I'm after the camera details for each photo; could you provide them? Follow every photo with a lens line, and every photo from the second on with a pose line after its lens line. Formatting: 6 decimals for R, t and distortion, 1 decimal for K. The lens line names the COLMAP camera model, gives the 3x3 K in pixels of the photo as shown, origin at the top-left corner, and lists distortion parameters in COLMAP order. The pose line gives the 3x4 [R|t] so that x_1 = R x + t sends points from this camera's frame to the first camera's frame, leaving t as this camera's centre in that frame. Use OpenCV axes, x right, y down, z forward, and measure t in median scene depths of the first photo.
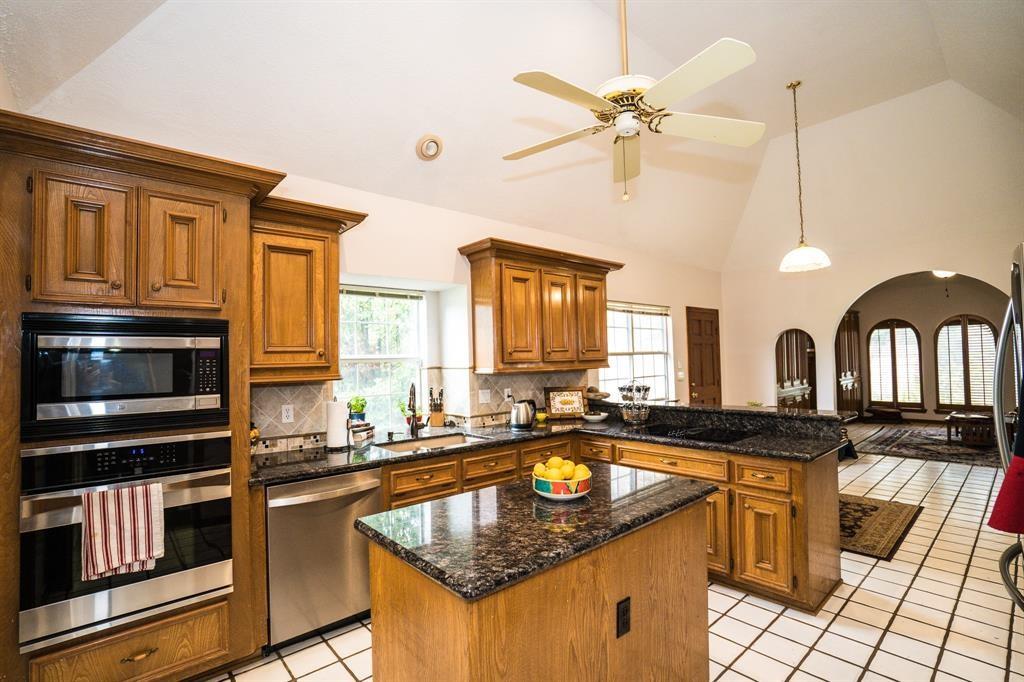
lens RADIAL K [[477.3, 0, 512.0], [0, 477.3, 341.0], [0, 0, 1]] dist [-0.058557, 0.017458]
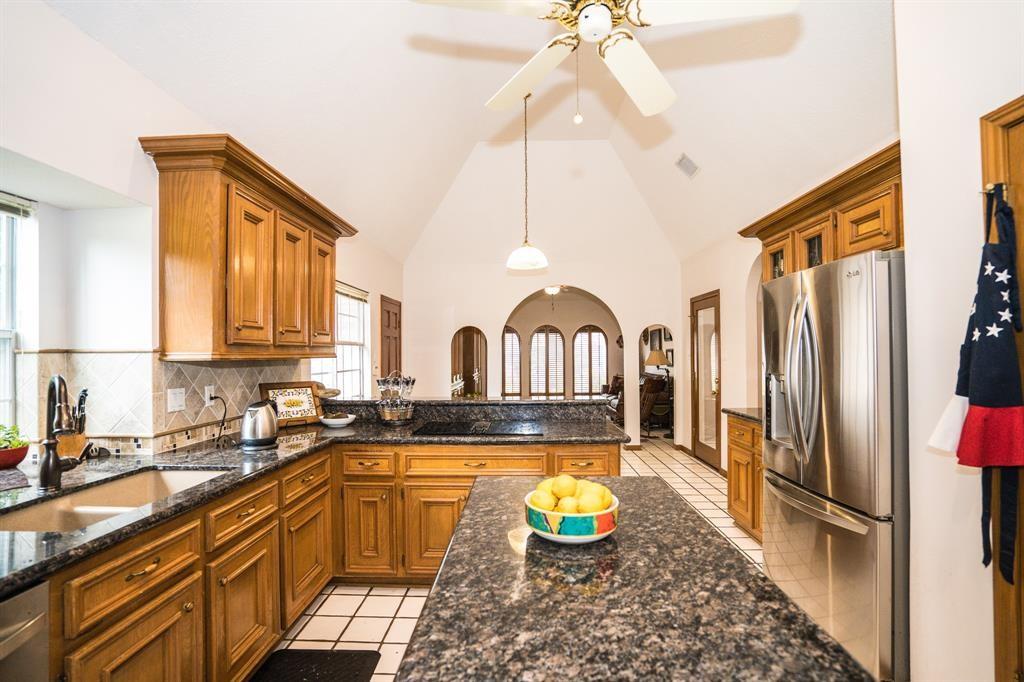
lens RADIAL K [[476.5, 0, 513.4], [0, 476.5, 344.2], [0, 0, 1]] dist [-0.062545, 0.031390]
pose [[0.681348, 0.032911, 0.731220, -0.199490], [-0.036785, 0.999266, -0.010698, 0.037507], [-0.731035, -0.019609, 0.682058, 0.296583]]
